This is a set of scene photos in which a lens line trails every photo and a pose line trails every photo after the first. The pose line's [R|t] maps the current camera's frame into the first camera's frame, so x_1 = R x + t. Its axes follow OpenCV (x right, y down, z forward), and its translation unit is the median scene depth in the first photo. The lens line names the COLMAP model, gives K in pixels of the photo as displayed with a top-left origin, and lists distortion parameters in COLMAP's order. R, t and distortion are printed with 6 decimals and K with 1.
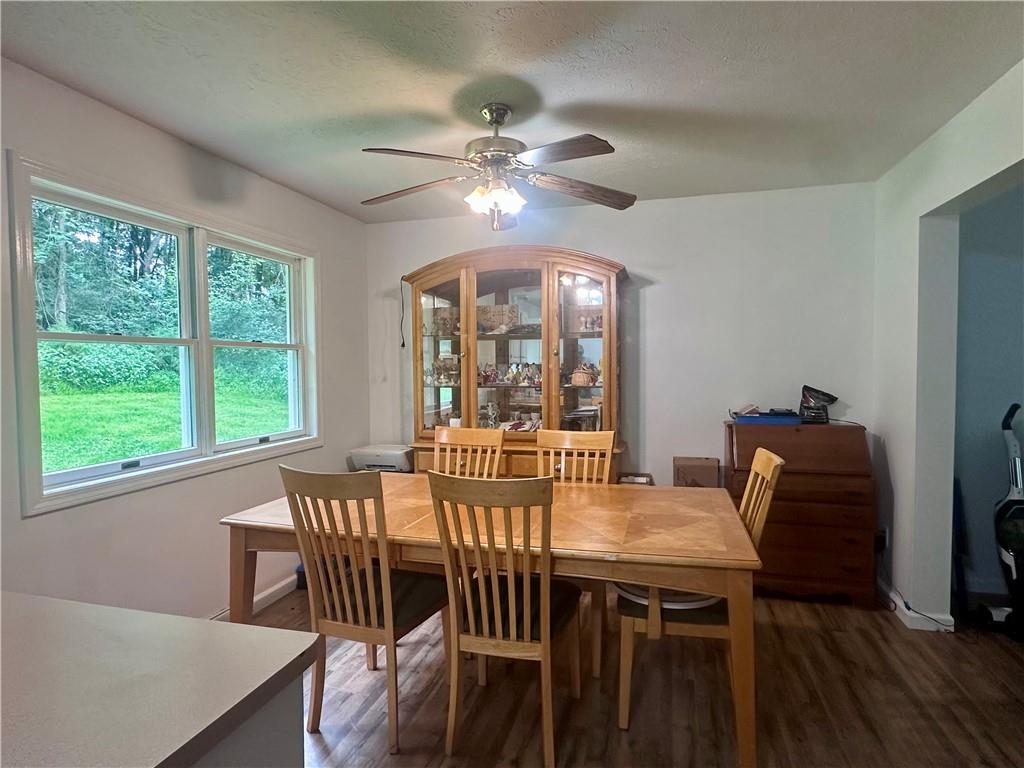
lens RADIAL K [[563.6, 0, 512.0], [0, 563.6, 384.0], [0, 0, 1]] dist [-0.000267, 0.000638]
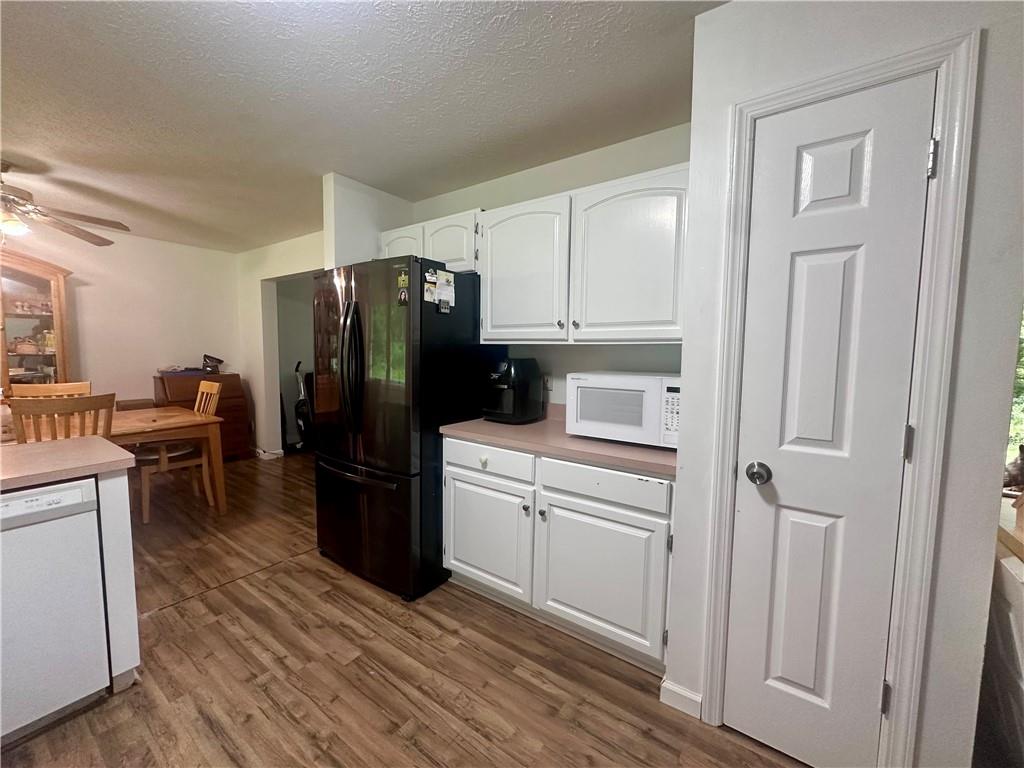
lens RADIAL K [[410.9, 0, 512.0], [0, 410.9, 384.0], [0, 0, 1]] dist [0.000130, 0.000123]
pose [[0.345308, -0.067613, 0.936051, -0.462168], [0.019078, 0.997701, 0.065029, 0.035976], [-0.938296, -0.004597, 0.345804, -0.479171]]
